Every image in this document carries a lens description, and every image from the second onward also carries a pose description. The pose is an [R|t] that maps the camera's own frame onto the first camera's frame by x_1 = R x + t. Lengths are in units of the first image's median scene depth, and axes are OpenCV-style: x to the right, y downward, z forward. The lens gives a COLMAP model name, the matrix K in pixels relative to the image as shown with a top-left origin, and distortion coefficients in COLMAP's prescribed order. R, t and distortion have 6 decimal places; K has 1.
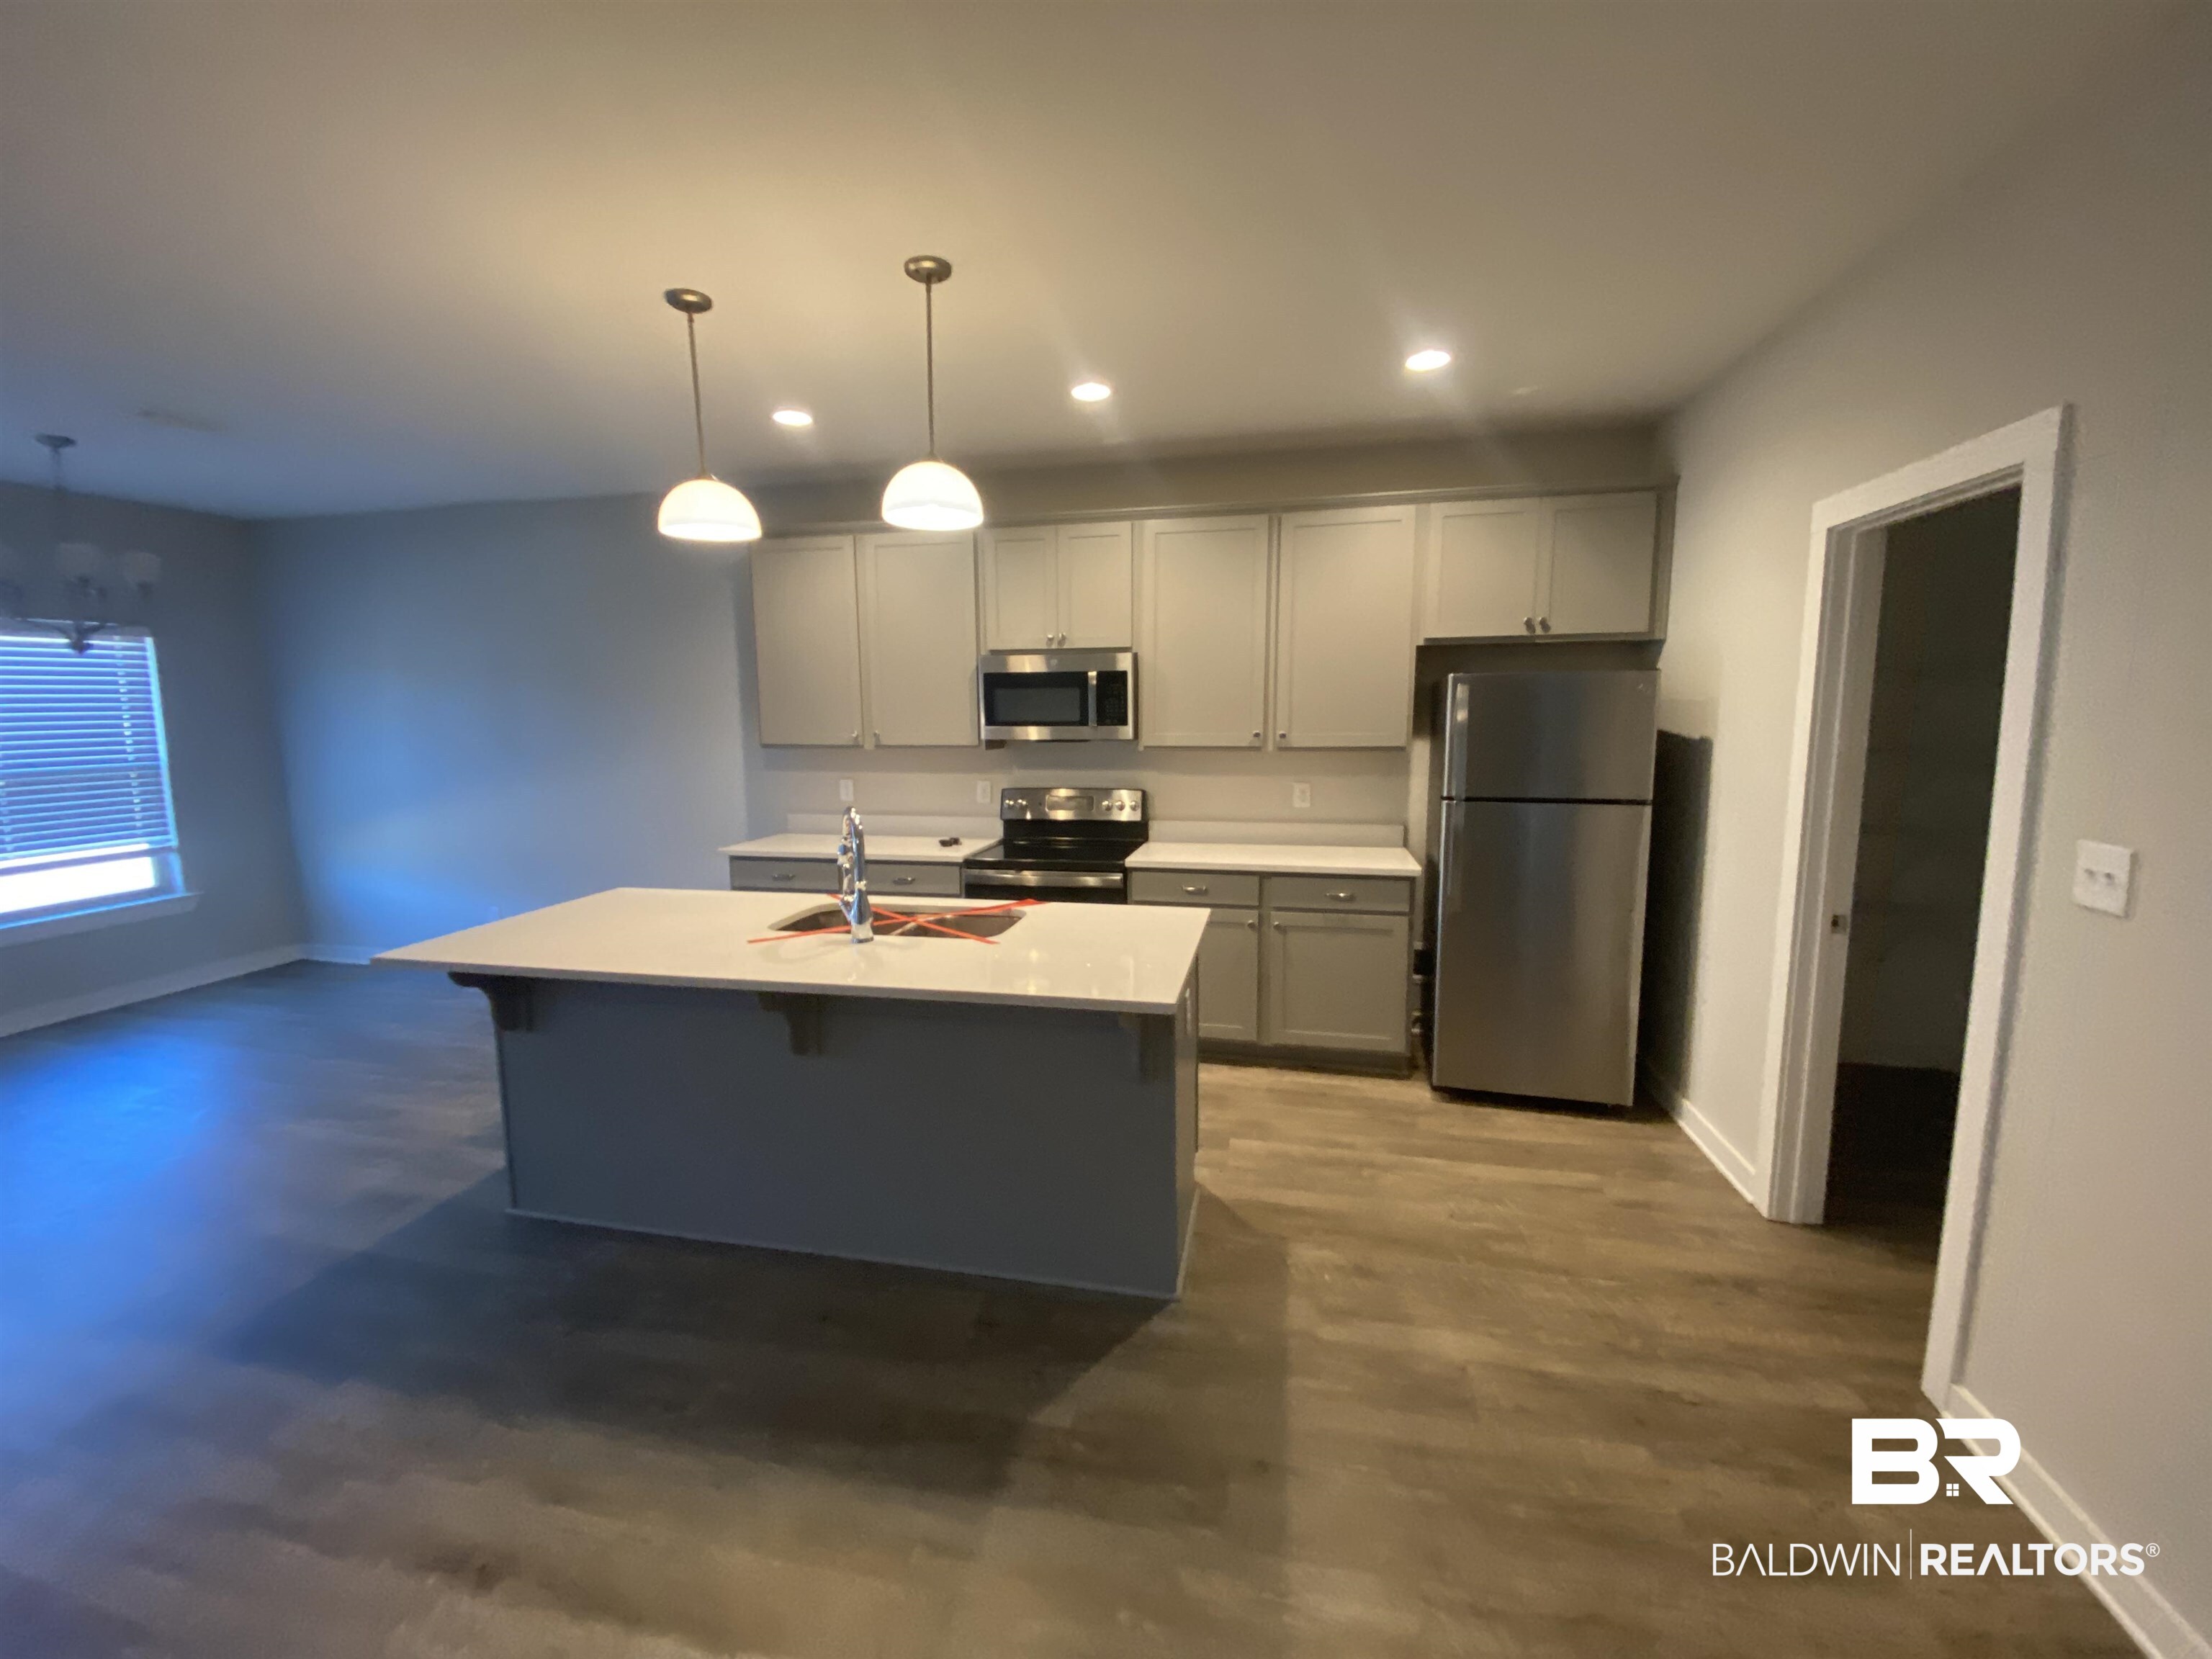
lens RADIAL K [[908.4, 0, 1100.5], [0, 908.4, 819.8], [0, 0, 1]] dist [-0.025139, -0.000046]
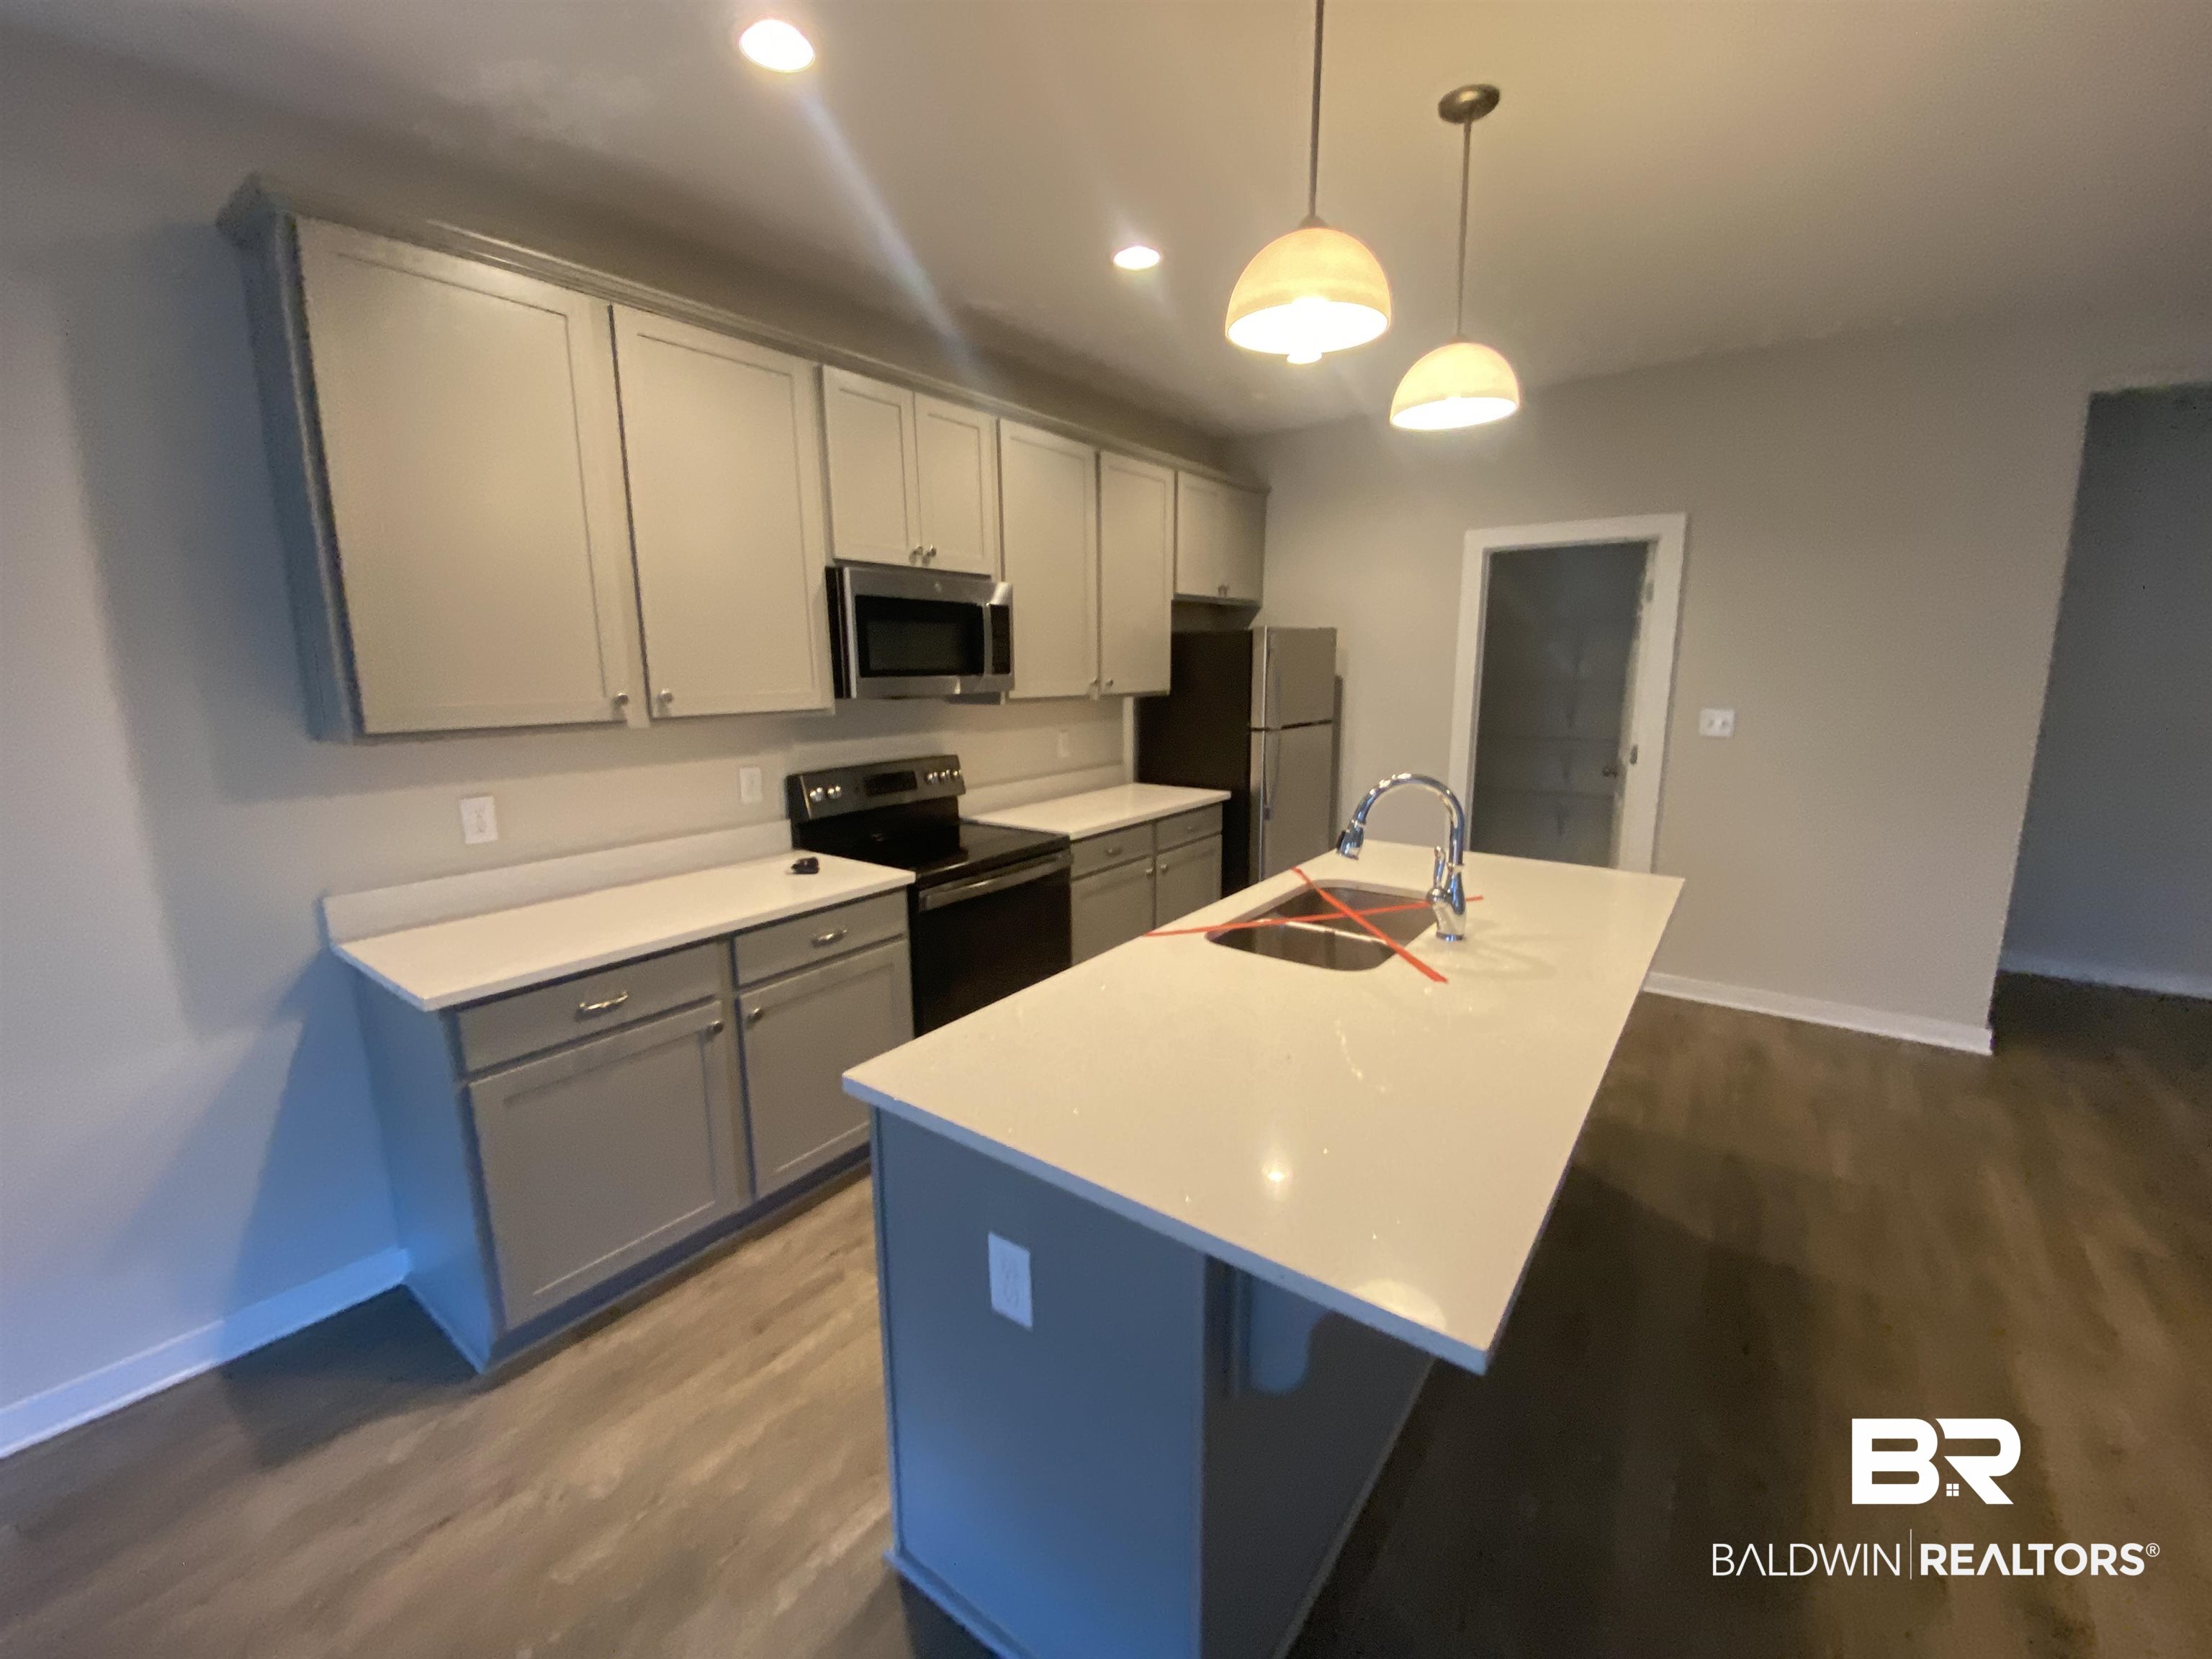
lens RADIAL K [[877.2, 0, 1080.8], [0, 877.2, 832.7], [0, 0, 1]] dist [-0.044344, -0.000043]
pose [[0.423294, -0.164651, 0.890905, -0.564847], [0.120703, 0.984830, 0.124660, -0.045042], [-0.897916, 0.054767, 0.436747, 0.515617]]
